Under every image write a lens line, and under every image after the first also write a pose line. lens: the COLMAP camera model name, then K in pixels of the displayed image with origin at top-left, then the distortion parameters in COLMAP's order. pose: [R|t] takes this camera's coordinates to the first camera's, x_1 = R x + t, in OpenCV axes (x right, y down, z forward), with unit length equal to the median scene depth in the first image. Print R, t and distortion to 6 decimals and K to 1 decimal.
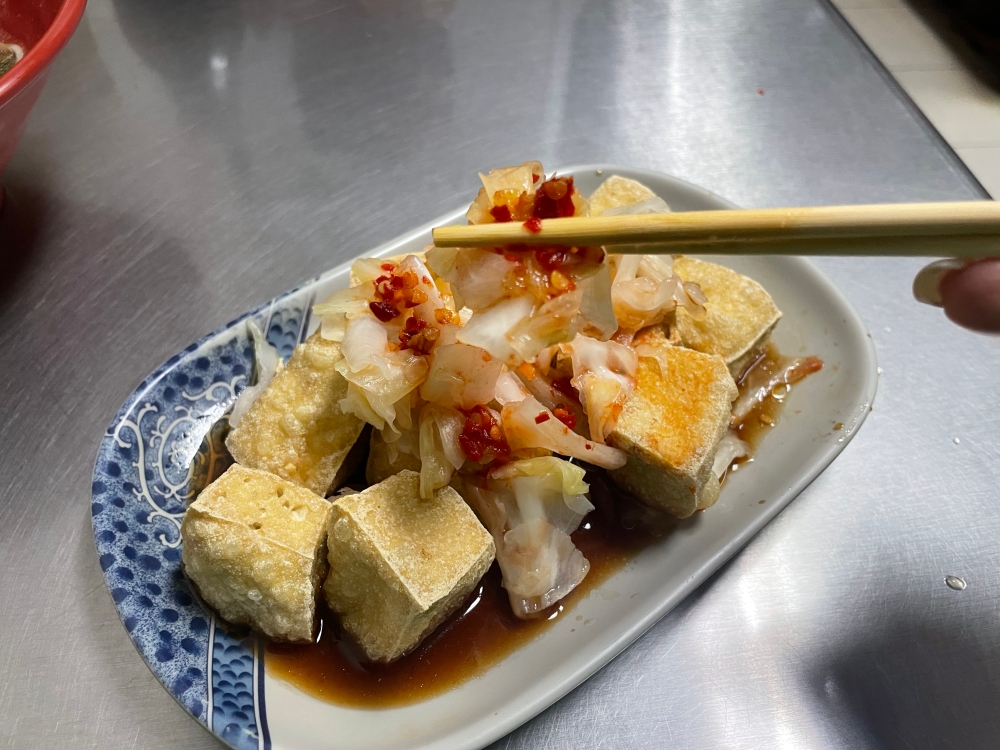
lens RADIAL K [[755.4, 0, 504.6], [0, 755.4, 378.6], [0, 0, 1]] dist [0.016331, 0.004104]
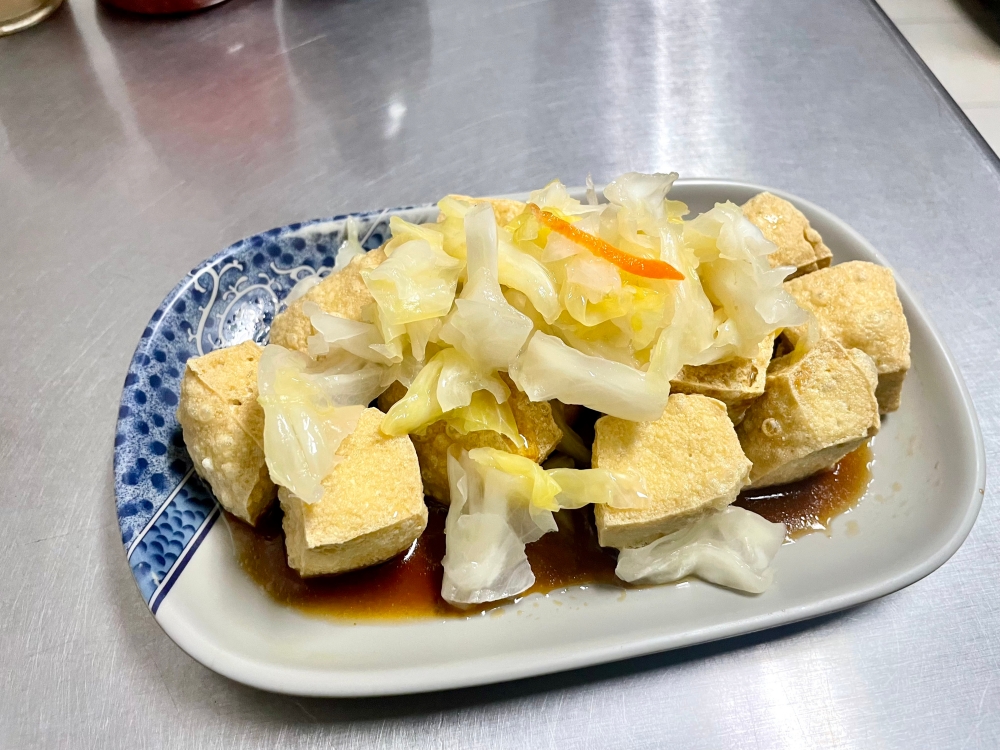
lens RADIAL K [[755.4, 0, 499.7], [0, 755.4, 369.6], [0, 0, 1]] dist [0.016331, 0.004104]
pose [[0.889149, 0.386818, -0.244512, 0.197110], [-0.375274, 0.922121, 0.094141, -0.071121], [0.261885, 0.008054, 0.965066, 0.071694]]
